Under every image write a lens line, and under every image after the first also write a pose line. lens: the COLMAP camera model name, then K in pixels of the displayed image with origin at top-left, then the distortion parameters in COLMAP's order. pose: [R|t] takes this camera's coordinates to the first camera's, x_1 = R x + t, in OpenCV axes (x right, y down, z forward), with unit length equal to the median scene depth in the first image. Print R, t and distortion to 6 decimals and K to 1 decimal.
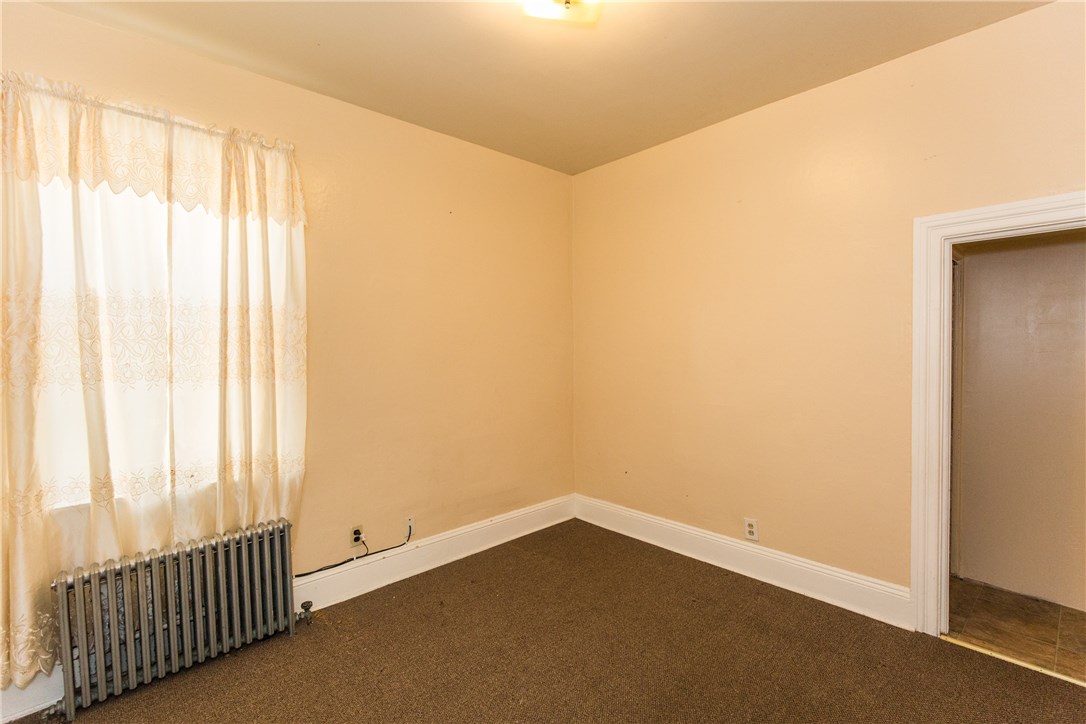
lens RADIAL K [[485.4, 0, 541.7], [0, 485.4, 361.4], [0, 0, 1]] dist [0.001191, -0.000741]
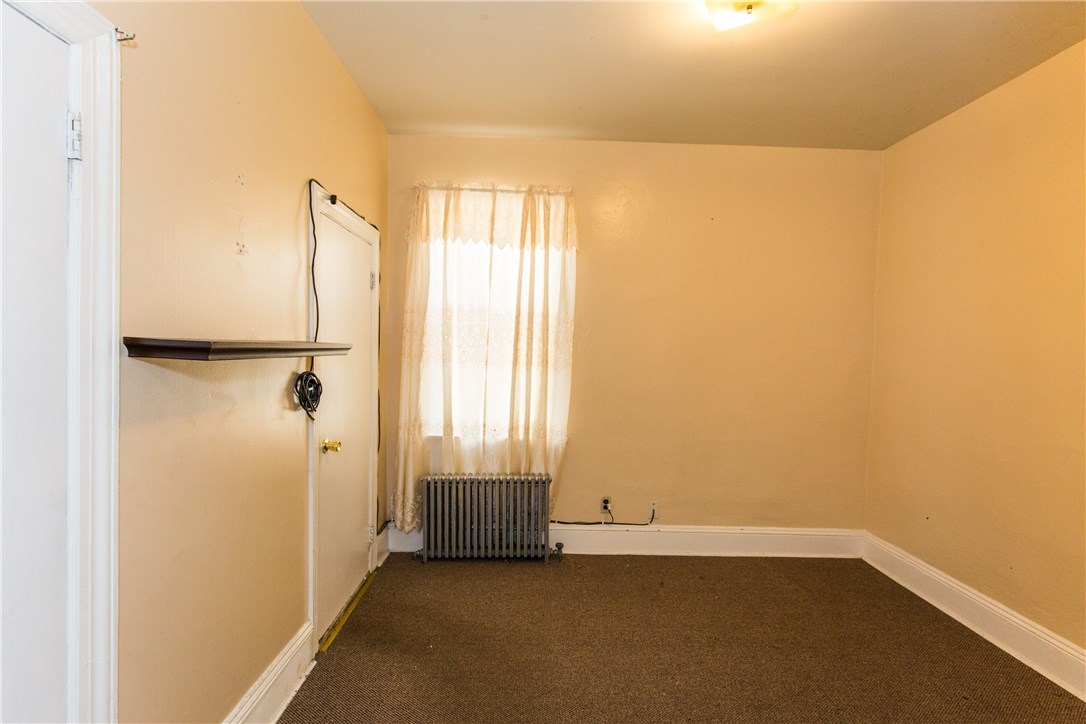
lens RADIAL K [[485.4, 0, 537.5], [0, 485.4, 361.7], [0, 0, 1]] dist [0.001191, -0.000741]
pose [[0.748917, 0.052783, -0.660559, 0.315912], [-0.055880, 0.998303, 0.016417, -0.000876], [0.660304, 0.024617, 0.750595, -0.014526]]
